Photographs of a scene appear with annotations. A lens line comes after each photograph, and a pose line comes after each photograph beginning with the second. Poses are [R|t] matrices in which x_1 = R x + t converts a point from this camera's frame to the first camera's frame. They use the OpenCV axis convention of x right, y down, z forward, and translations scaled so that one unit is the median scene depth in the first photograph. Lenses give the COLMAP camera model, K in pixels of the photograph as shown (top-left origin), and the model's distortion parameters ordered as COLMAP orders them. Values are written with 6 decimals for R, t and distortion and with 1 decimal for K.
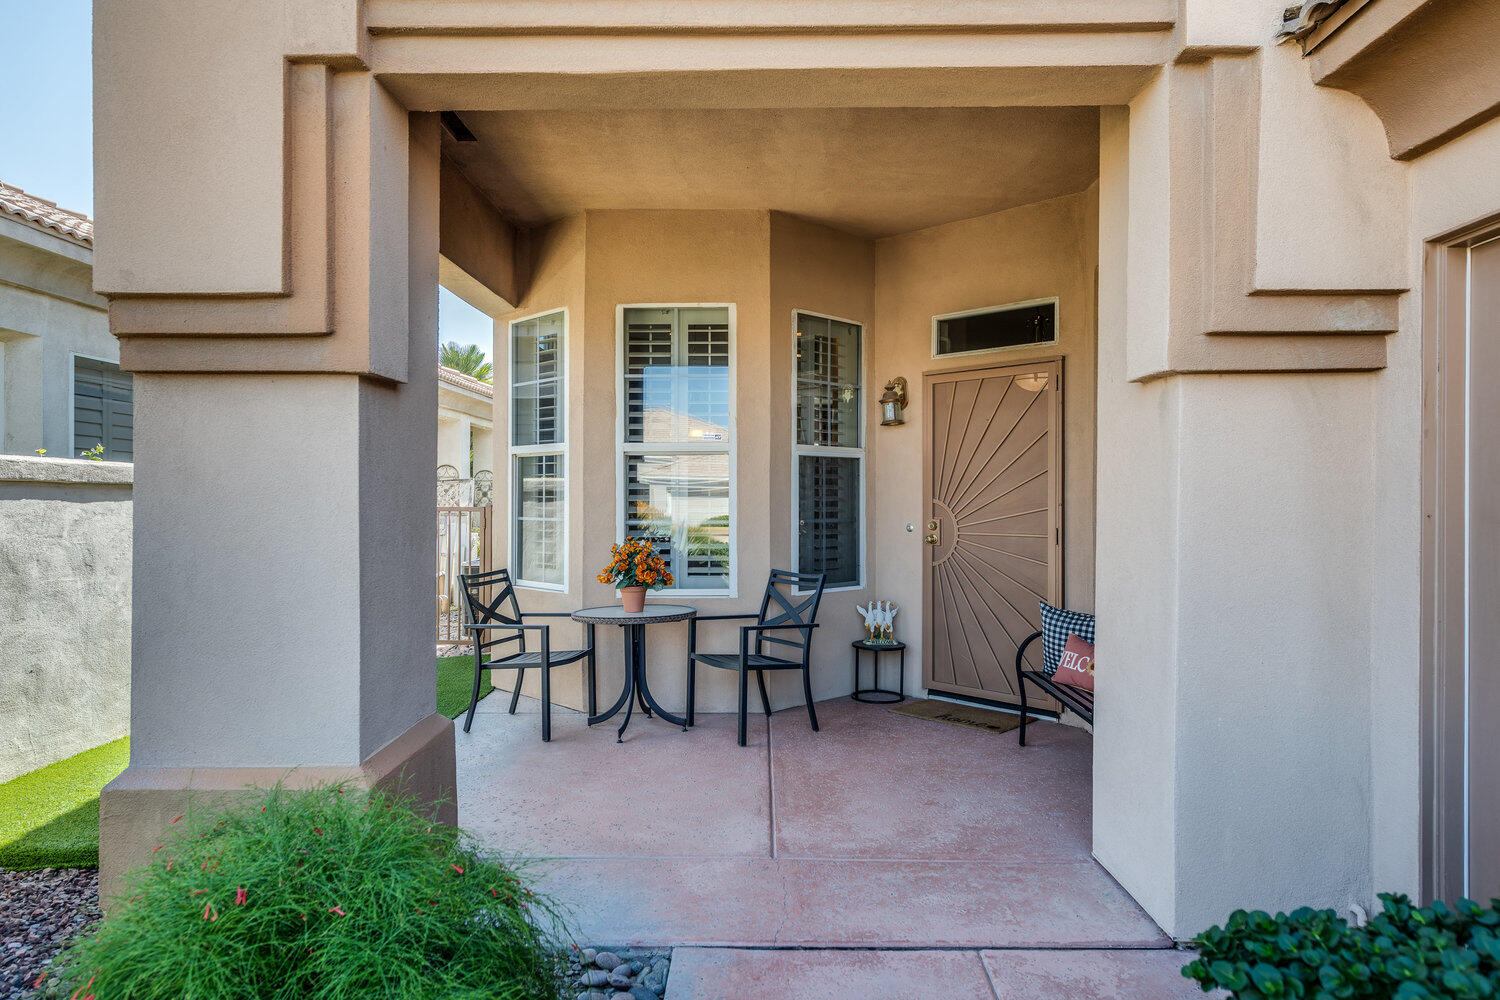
lens RADIAL K [[946.5, 0, 750.0], [0, 946.5, 500.0], [0, 0, 1]] dist [0.021417, -0.000072]
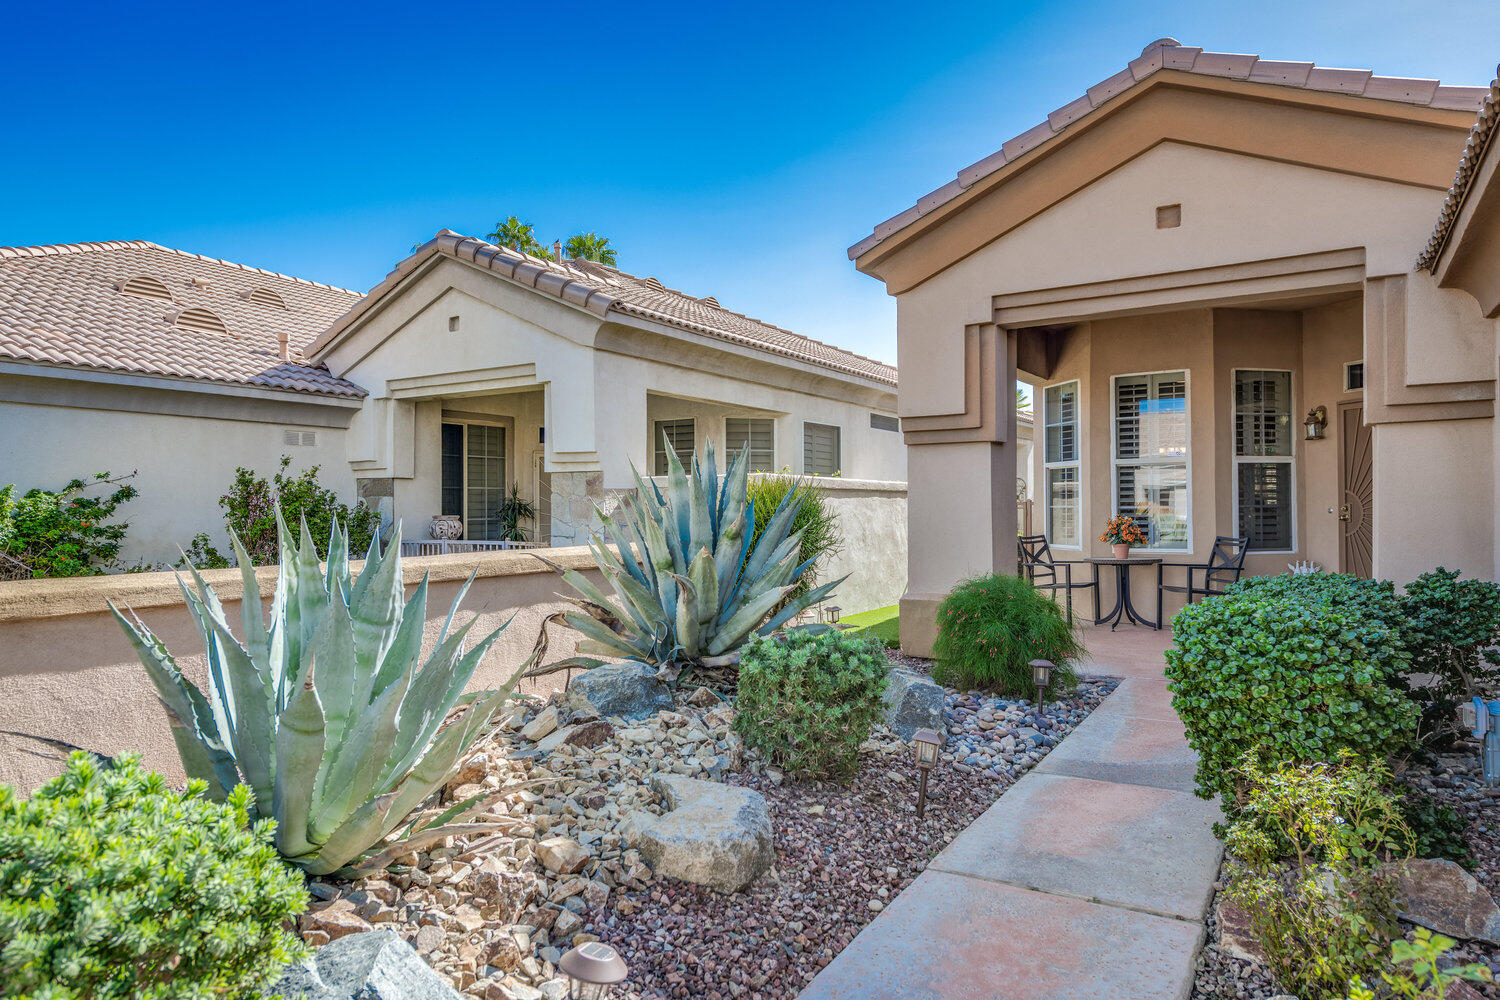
lens RADIAL K [[946.5, 0, 750.0], [0, 946.5, 500.0], [0, 0, 1]] dist [0.021417, -0.000072]
pose [[0.860172, -0.013356, -0.509830, 0.160850], [0.009148, 0.999900, -0.010760, 0.022531], [0.509923, 0.004591, 0.860208, -0.747375]]
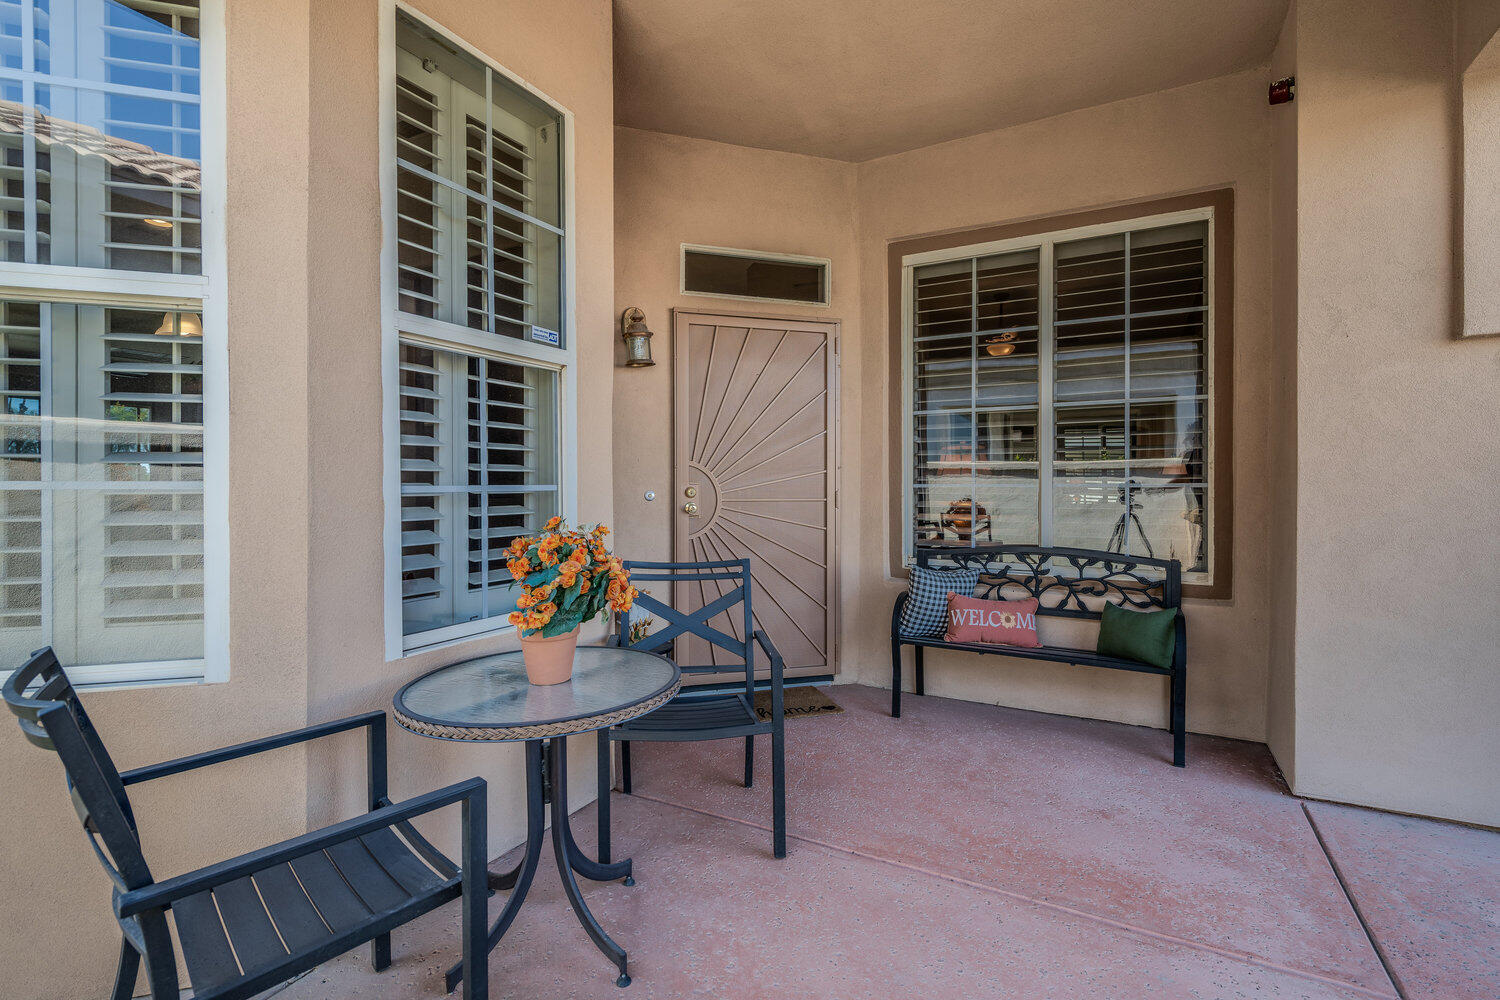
lens RADIAL K [[692.2, 0, 750.7], [0, 692.2, 491.2], [0, 0, 1]] dist [-0.000467, -0.000269]
pose [[0.469464, -0.005824, 0.882932, -0.330228], [0.002320, 0.999983, 0.005363, 0.023529], [-0.882948, -0.000469, 0.469470, 0.674296]]
